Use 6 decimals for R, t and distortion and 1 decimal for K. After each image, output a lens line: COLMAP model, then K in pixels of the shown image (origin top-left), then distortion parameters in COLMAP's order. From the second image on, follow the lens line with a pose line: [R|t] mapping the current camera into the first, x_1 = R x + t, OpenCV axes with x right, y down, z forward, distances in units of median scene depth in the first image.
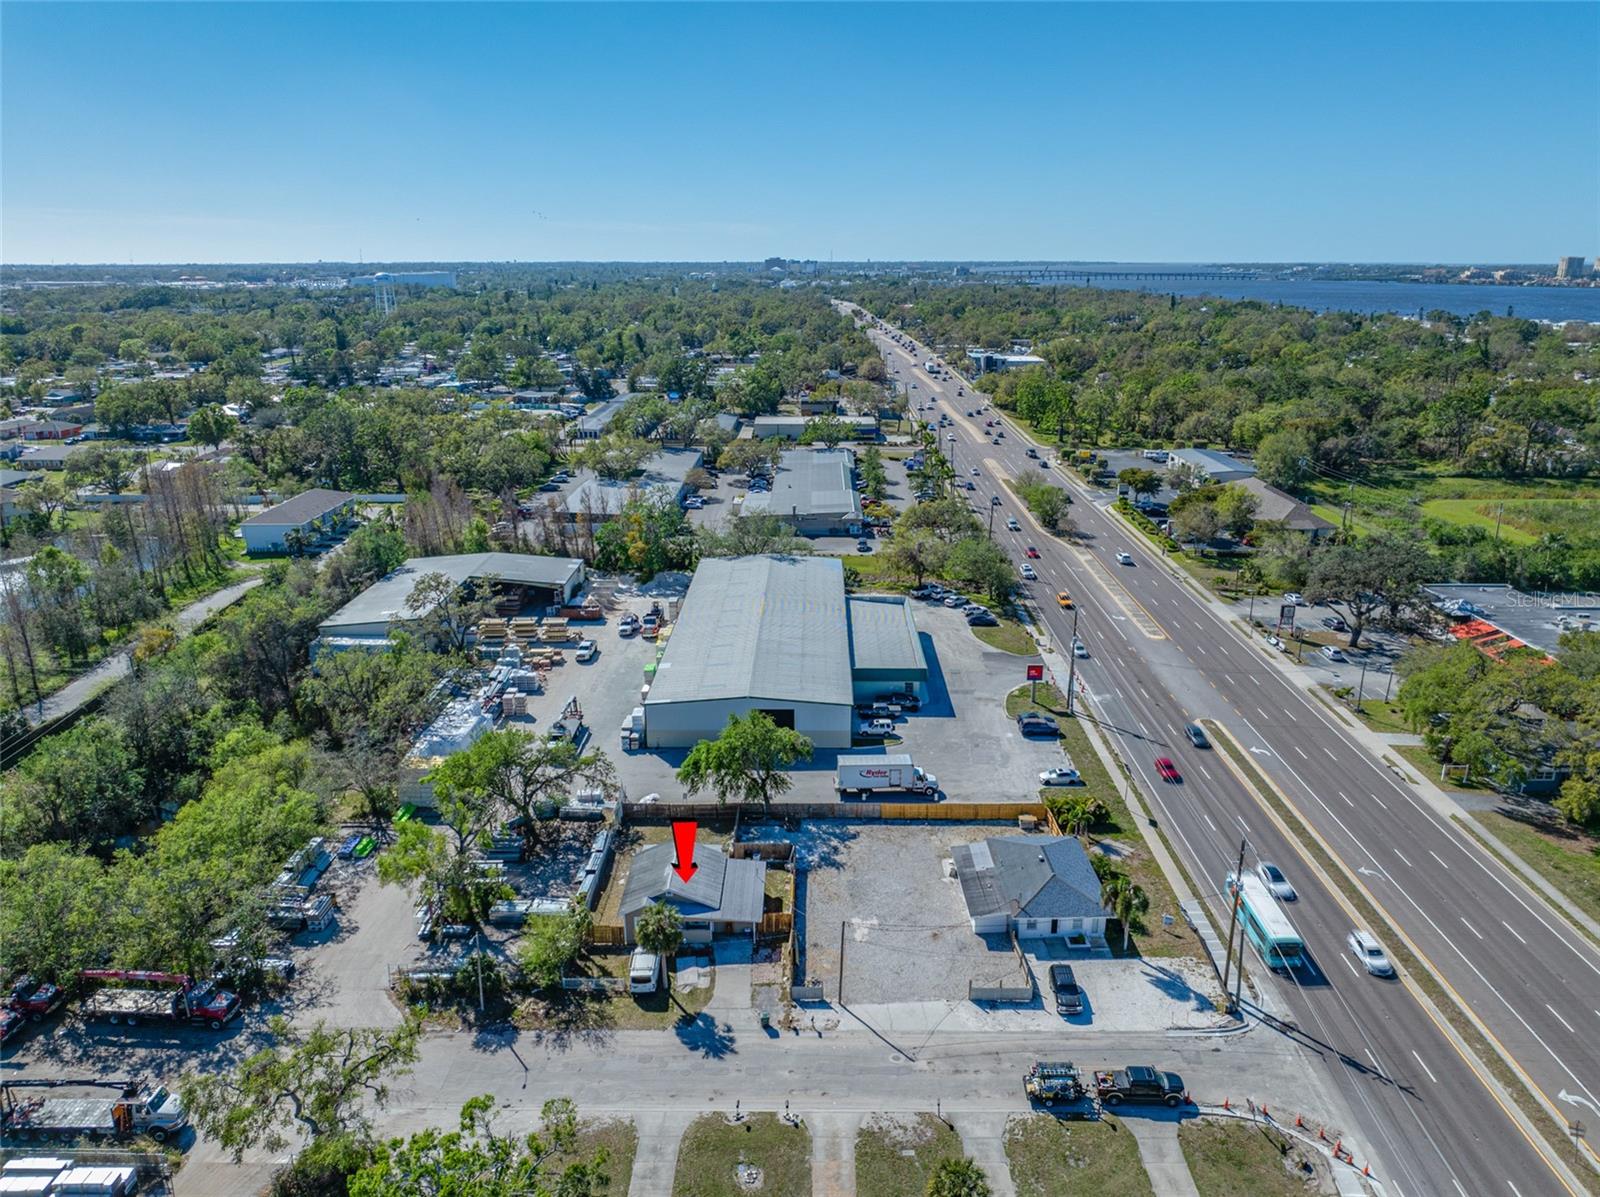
lens RADIAL K [[1125.9, 0, 802.9], [0, 1125.9, 598.5], [0, 0, 1]] dist [-0.008496, -0.003330]
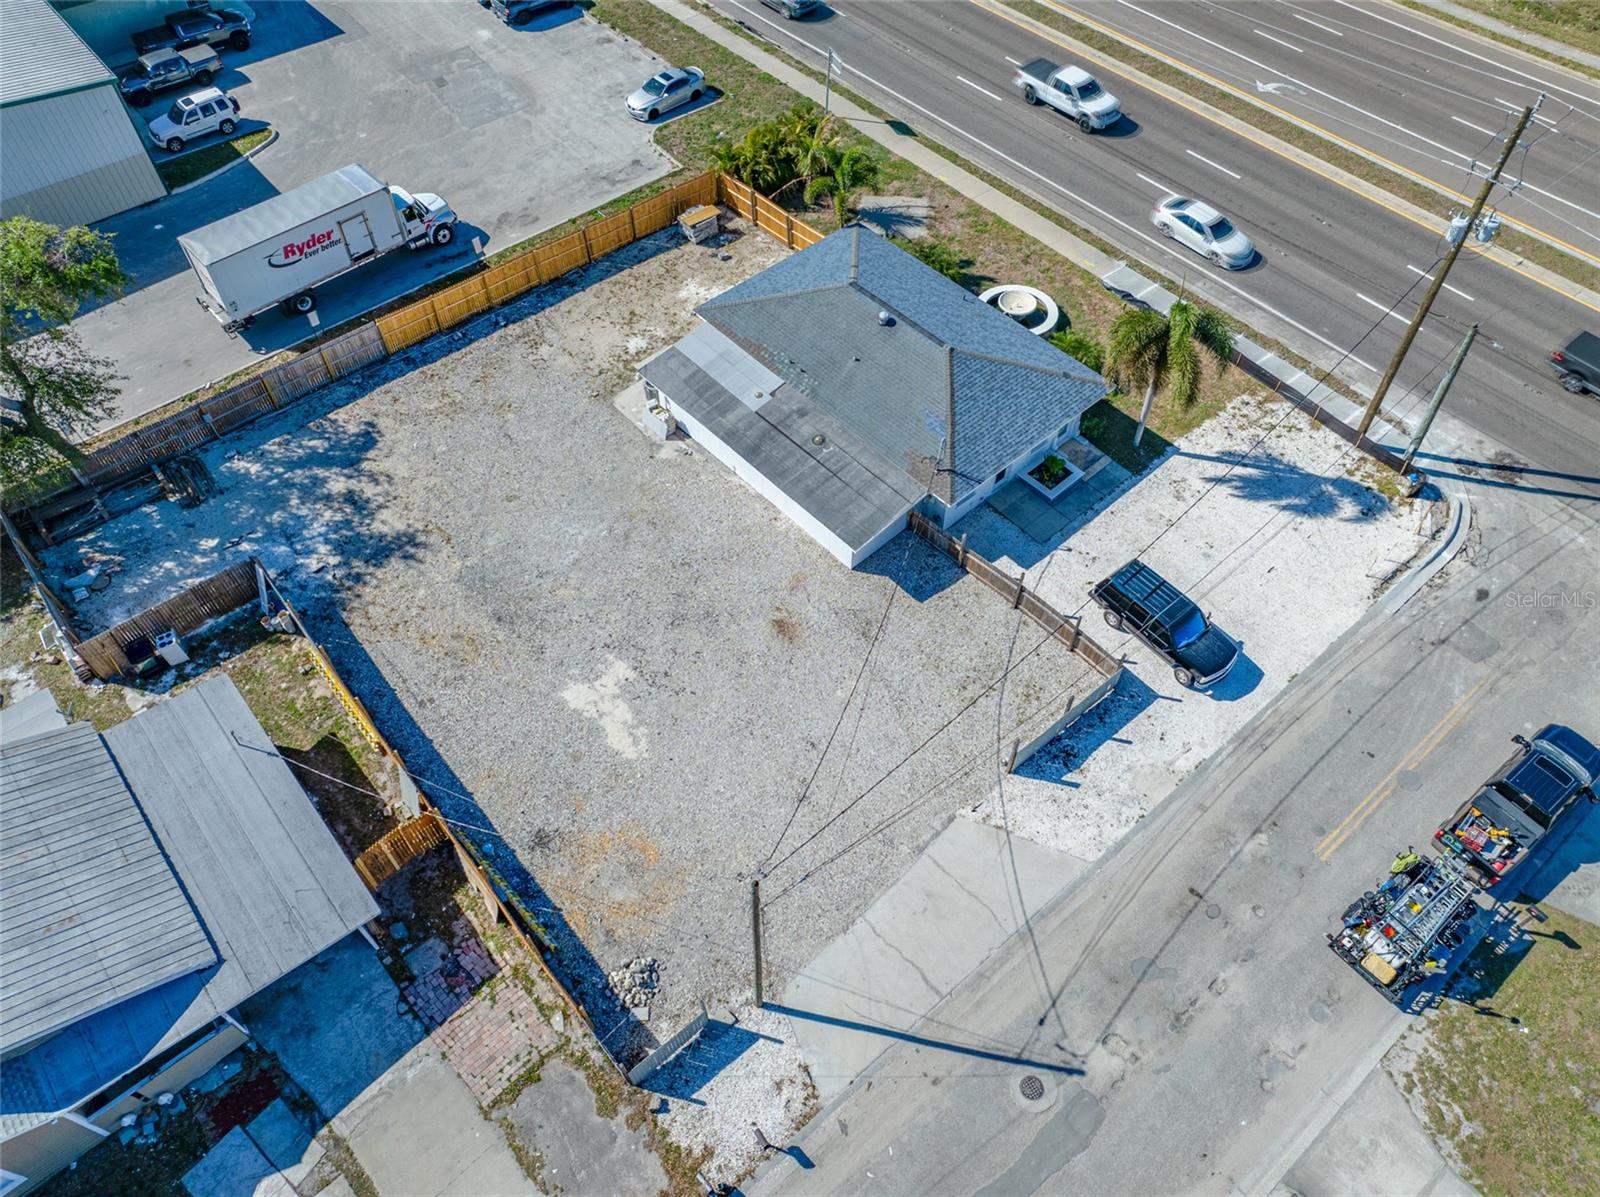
lens RADIAL K [[1129.0, 0, 804.2], [0, 1129.0, 596.7], [0, 0, 1]] dist [-0.013926, 0.006969]
pose [[0.756331, -0.516174, 0.401905, -0.024118], [0.188781, 0.760431, 0.621375, 0.043927], [-0.626358, -0.394093, 0.672581, 0.638506]]
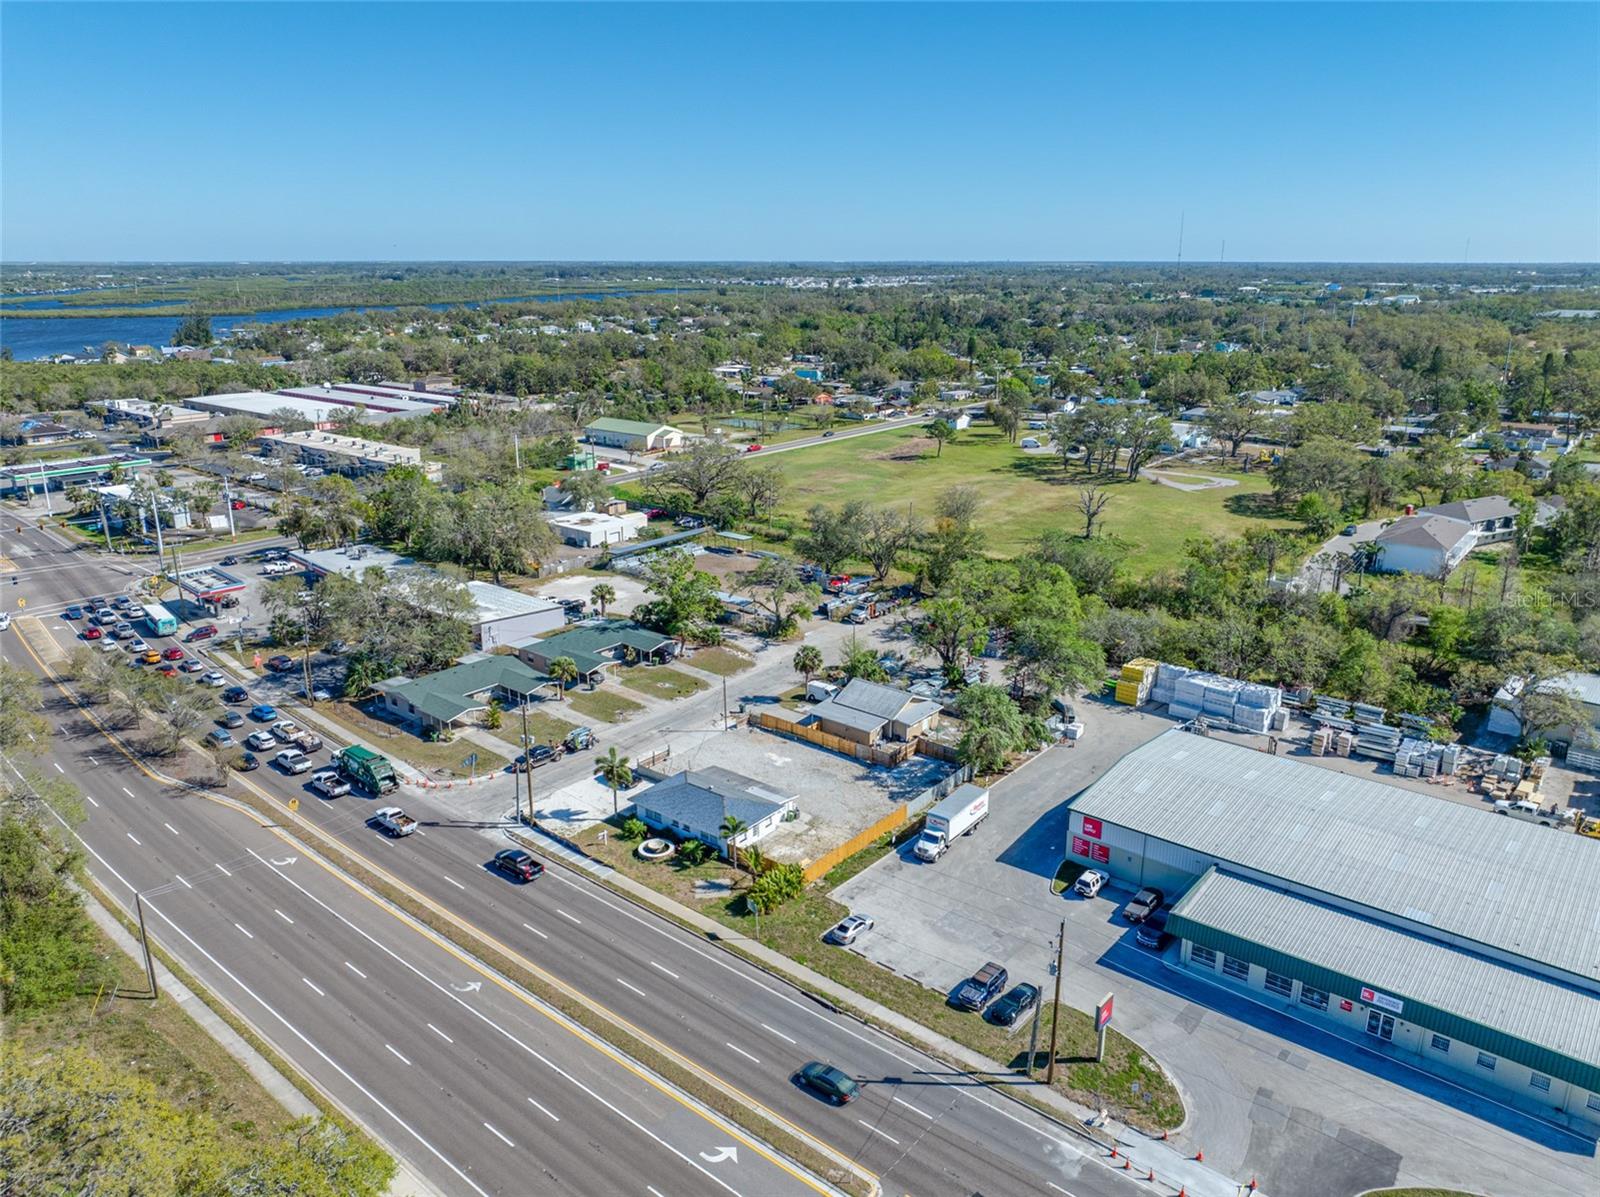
lens RADIAL K [[1125.7, 0, 806.2], [0, 1125.7, 599.1], [0, 0, 1]] dist [-0.005392, -0.001627]
pose [[-0.627881, 0.226345, -0.744670, 0.862868], [-0.223819, 0.863855, 0.451287, -0.422488], [0.745433, 0.450026, -0.491738, 1.399409]]
